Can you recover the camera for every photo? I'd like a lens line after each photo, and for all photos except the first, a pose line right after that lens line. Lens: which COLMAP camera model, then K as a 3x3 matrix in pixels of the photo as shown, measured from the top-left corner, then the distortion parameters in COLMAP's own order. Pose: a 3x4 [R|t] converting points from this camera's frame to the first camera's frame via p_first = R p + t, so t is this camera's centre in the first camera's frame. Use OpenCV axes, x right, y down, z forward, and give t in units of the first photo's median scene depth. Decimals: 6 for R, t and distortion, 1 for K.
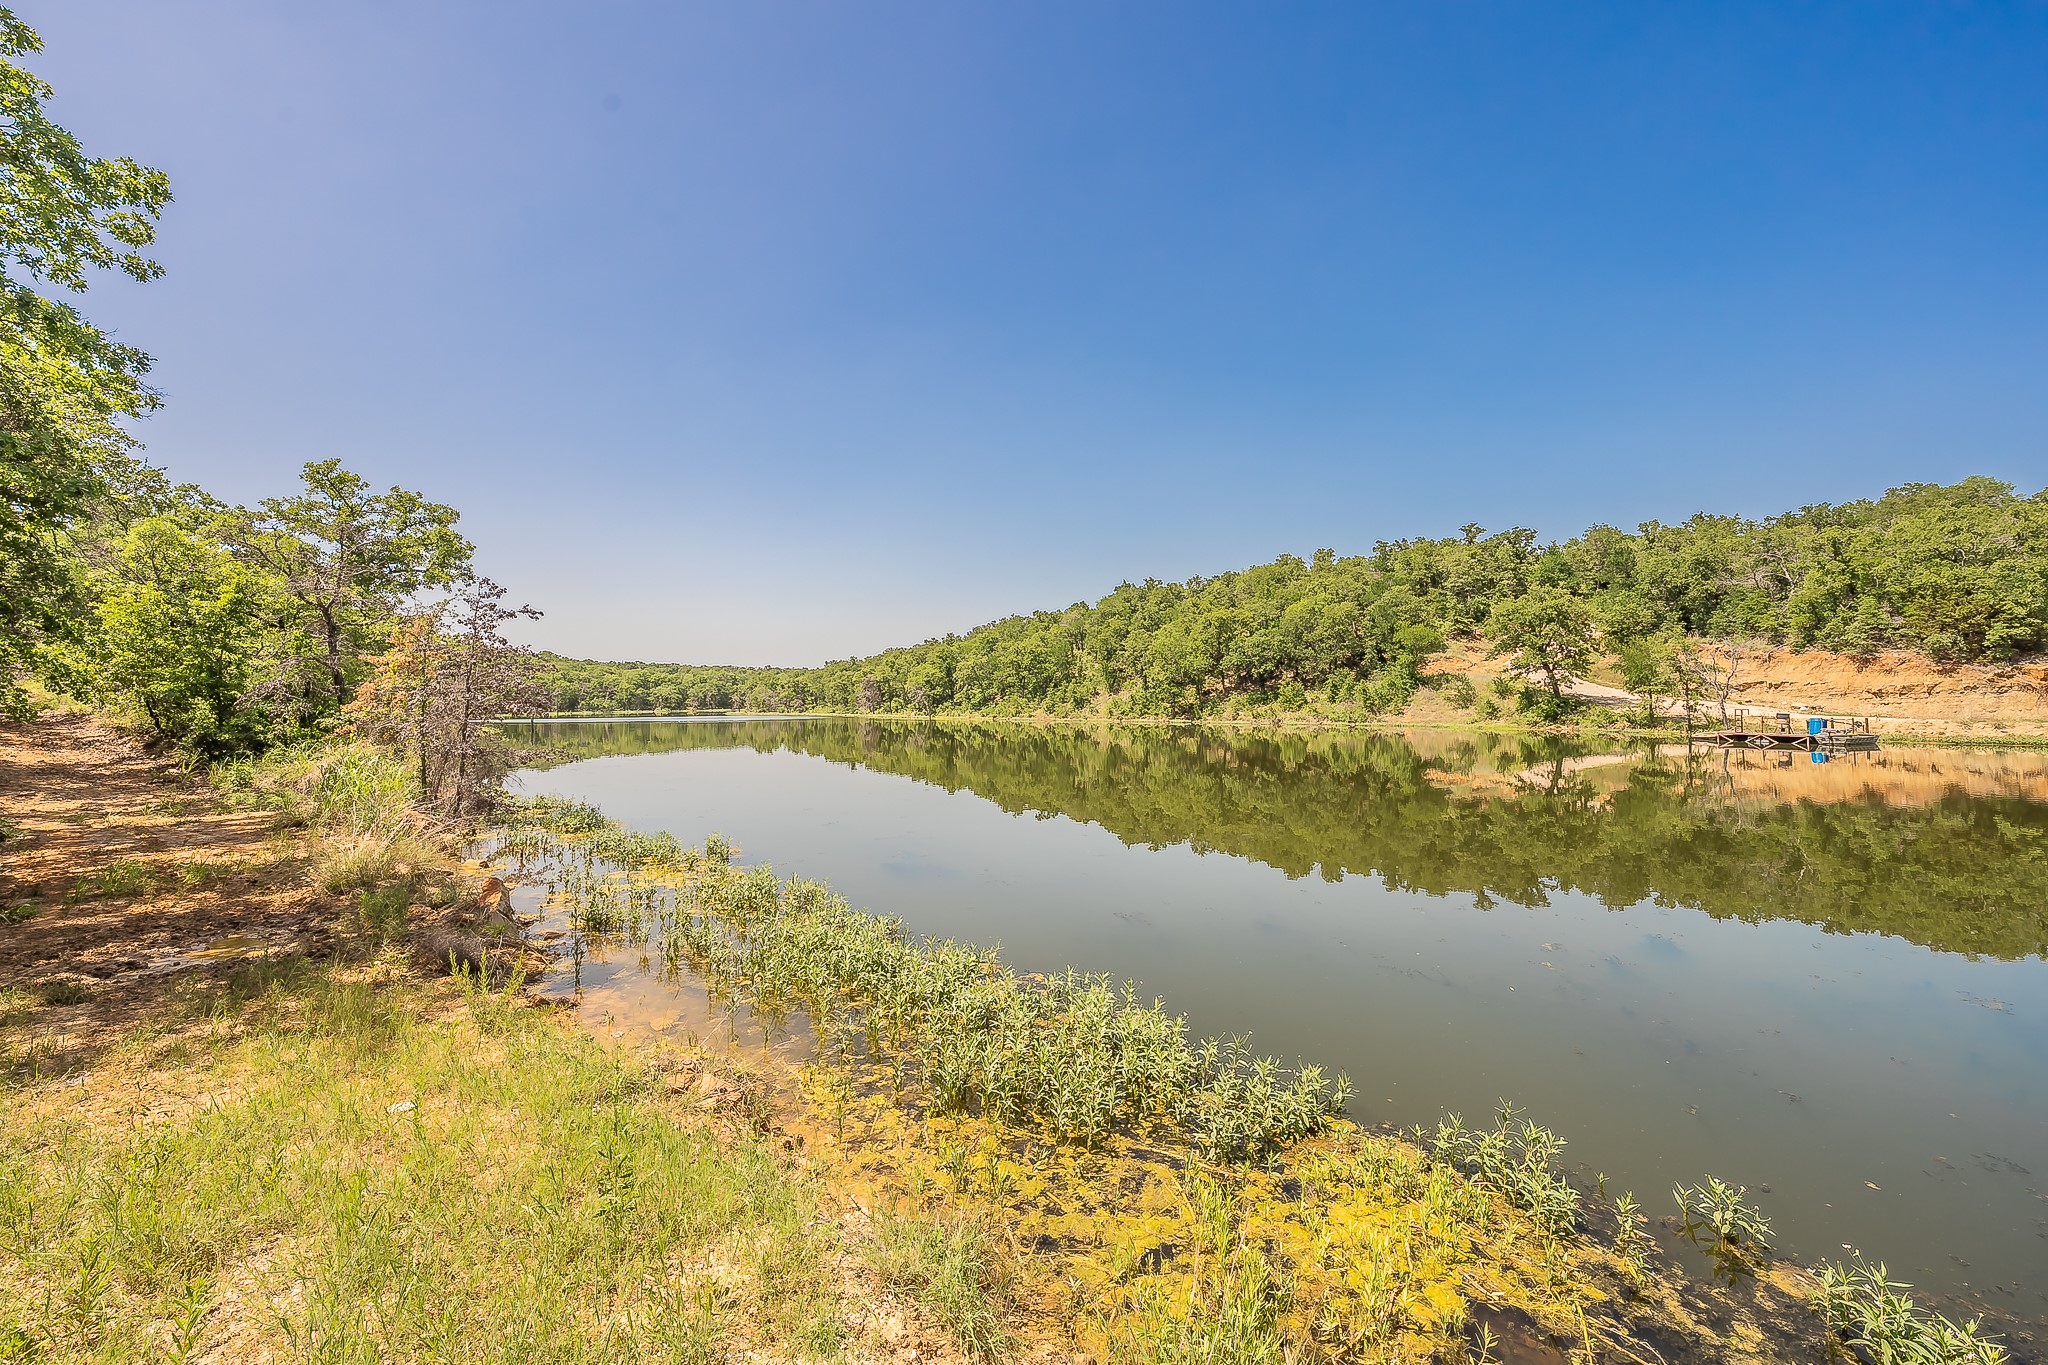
lens RADIAL K [[766.0, 0, 1011.6], [0, 766.0, 670.3], [0, 0, 1]] dist [-0.001281, 0.000131]
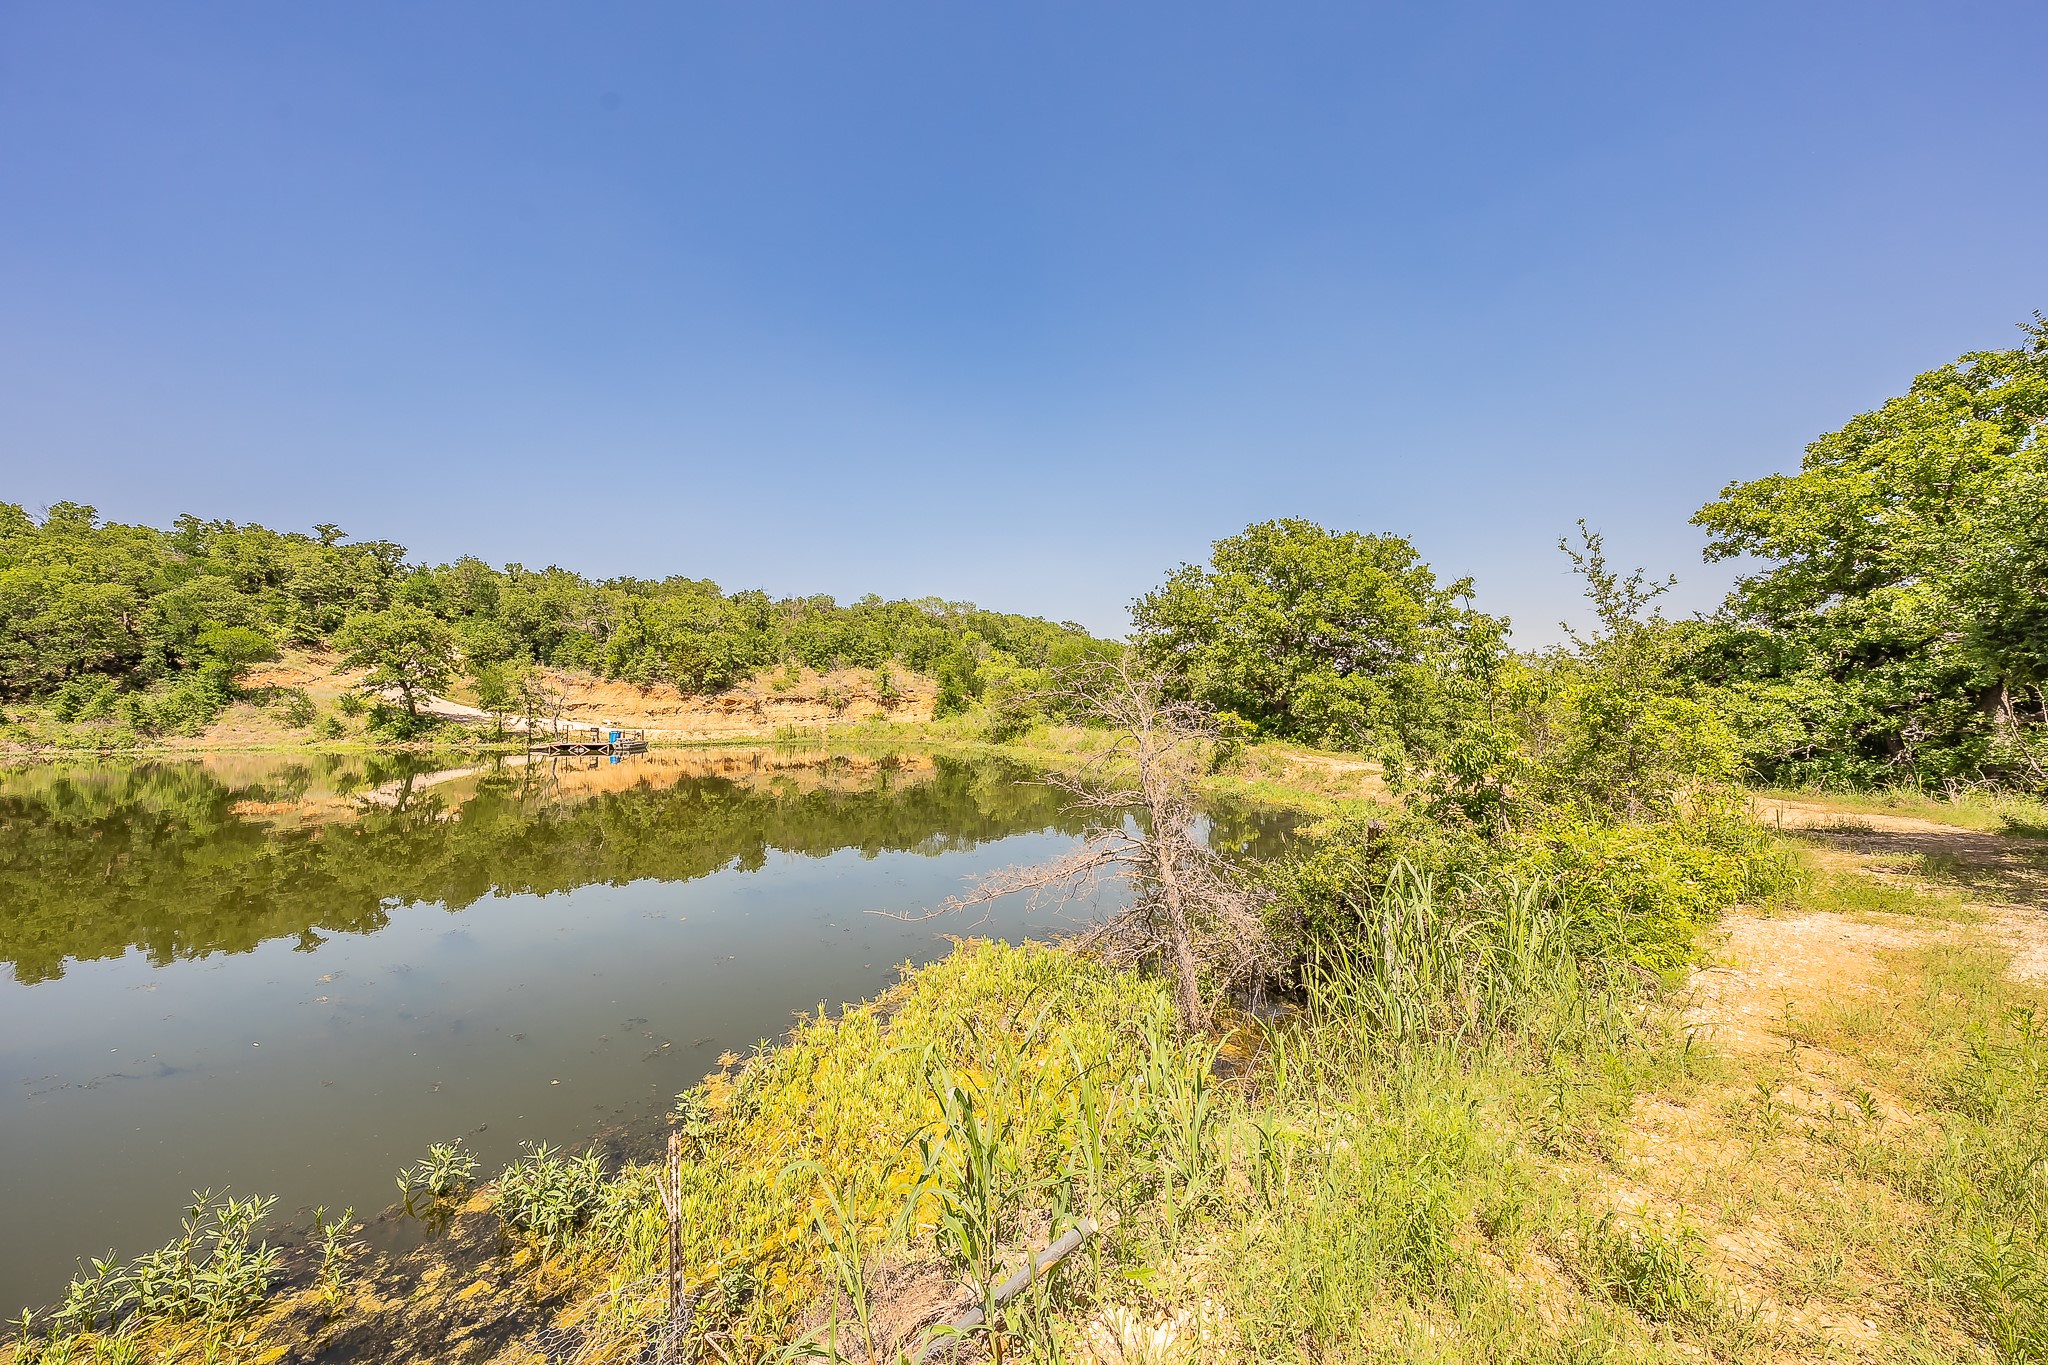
lens RADIAL K [[694.1, 0, 1024.1], [0, 694.1, 674.1], [0, 0, 1]] dist [-0.000738, 0.000476]
pose [[0.234583, 0.059496, 0.970274, 0.005846], [-0.036298, 0.997965, -0.052418, -0.000260], [-0.971418, -0.022923, 0.236265, -0.004156]]
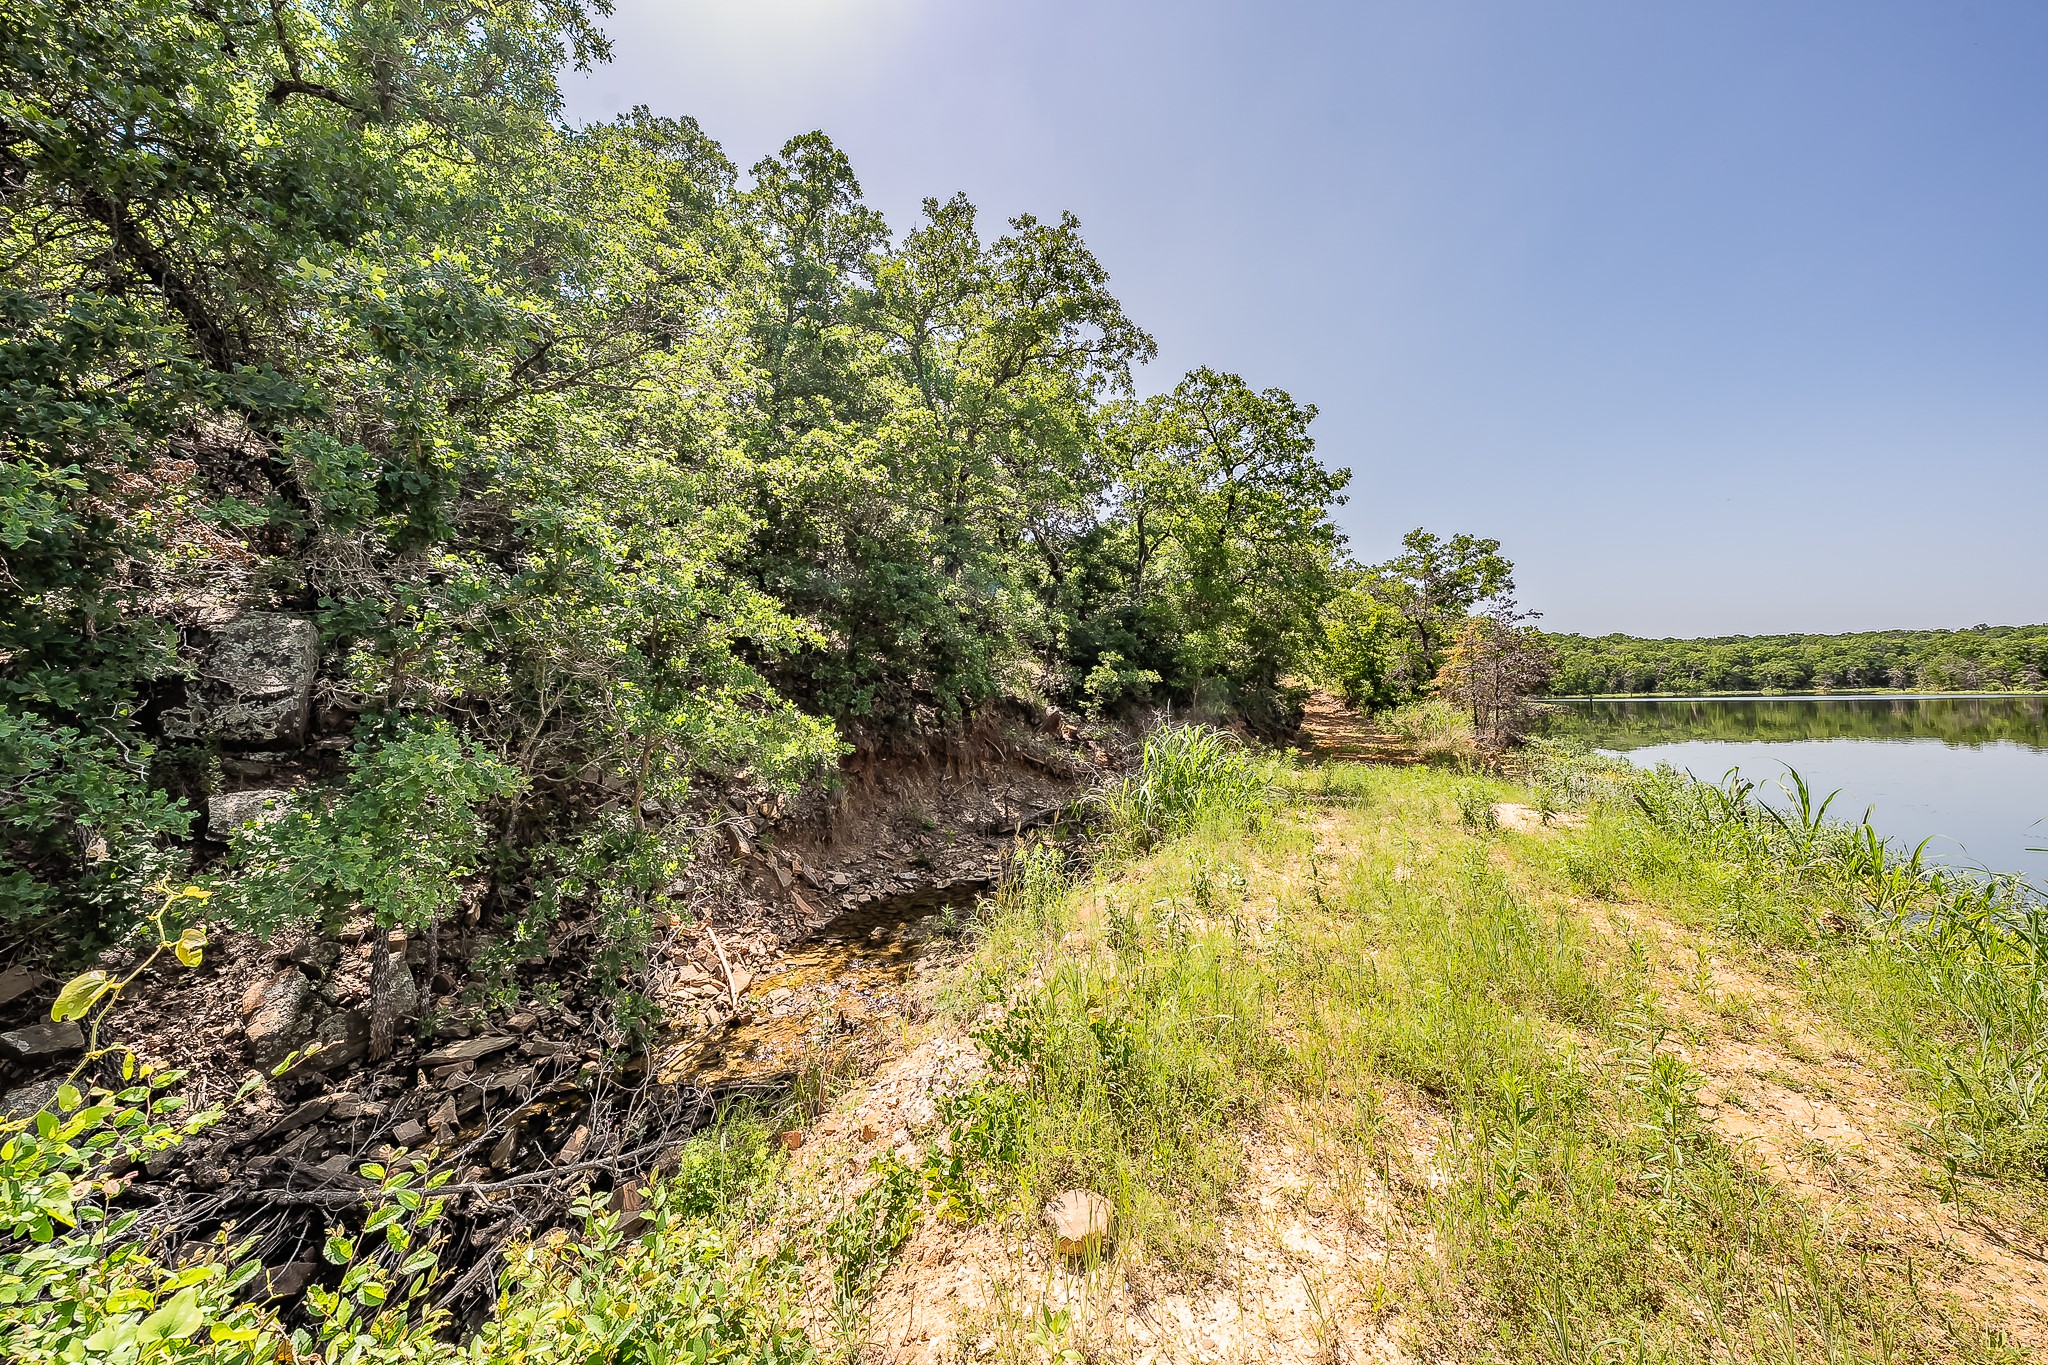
lens RADIAL K [[694.1, 0, 1025.0], [0, 694.1, 670.9], [0, 0, 1]] dist [-0.000738, 0.000476]
pose [[0.305443, -0.038695, -0.951424, 0.094514], [0.057204, 0.998115, -0.022229, 0.002314], [0.950491, -0.047636, 0.307080, -0.098851]]
